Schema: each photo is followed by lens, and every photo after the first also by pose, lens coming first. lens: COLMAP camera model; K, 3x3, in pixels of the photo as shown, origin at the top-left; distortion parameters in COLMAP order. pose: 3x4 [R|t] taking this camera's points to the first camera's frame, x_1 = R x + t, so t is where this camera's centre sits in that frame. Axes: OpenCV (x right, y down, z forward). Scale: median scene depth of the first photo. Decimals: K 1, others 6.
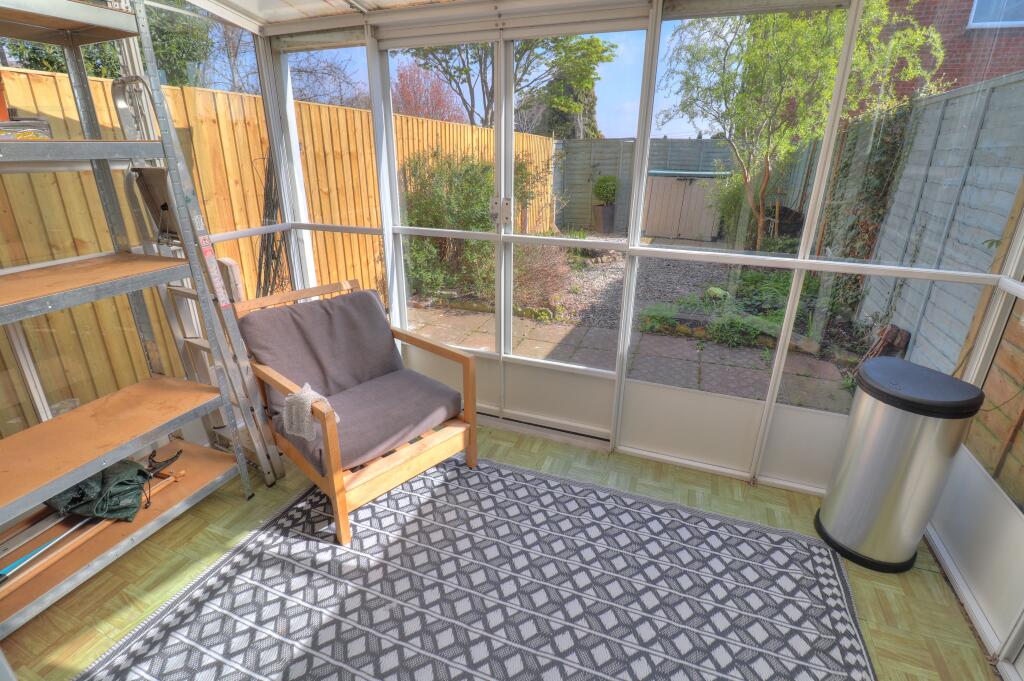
lens RADIAL K [[485.3, 0, 510.7], [0, 485.3, 338.4], [0, 0, 1]] dist [-0.006740, -0.000583]
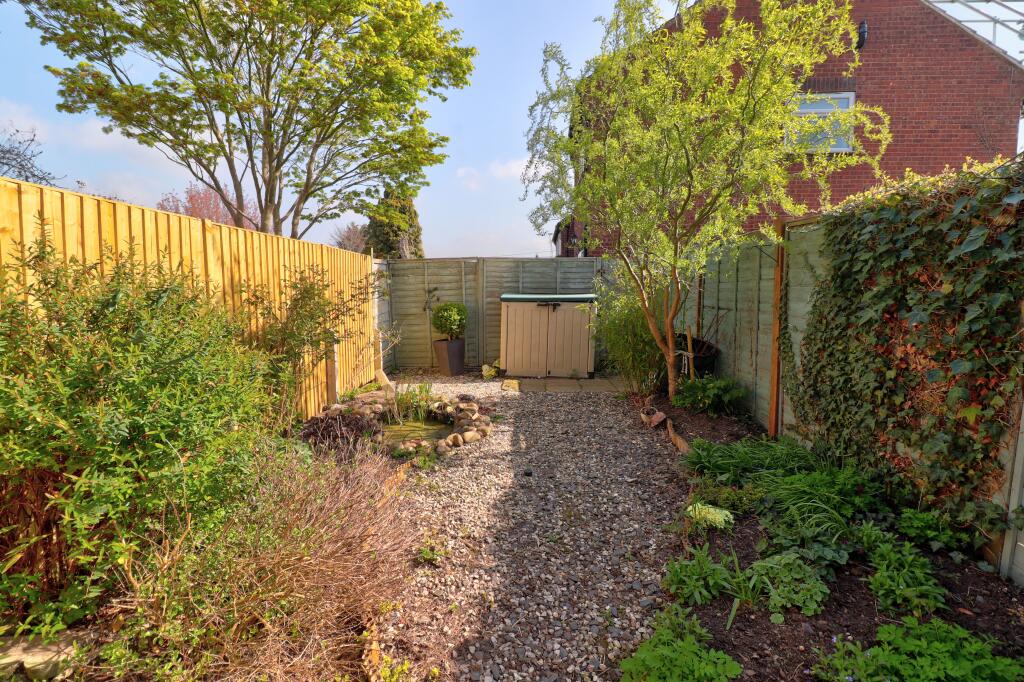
lens RADIAL K [[485.3, 0, 507.5], [0, 485.3, 337.2], [0, 0, 1]] dist [-0.006740, -0.000583]
pose [[0.944892, -0.049869, 0.323562, 0.038463], [0.129283, 0.964842, -0.228834, -0.101226], [-0.300774, 0.258055, 0.918119, 0.299826]]
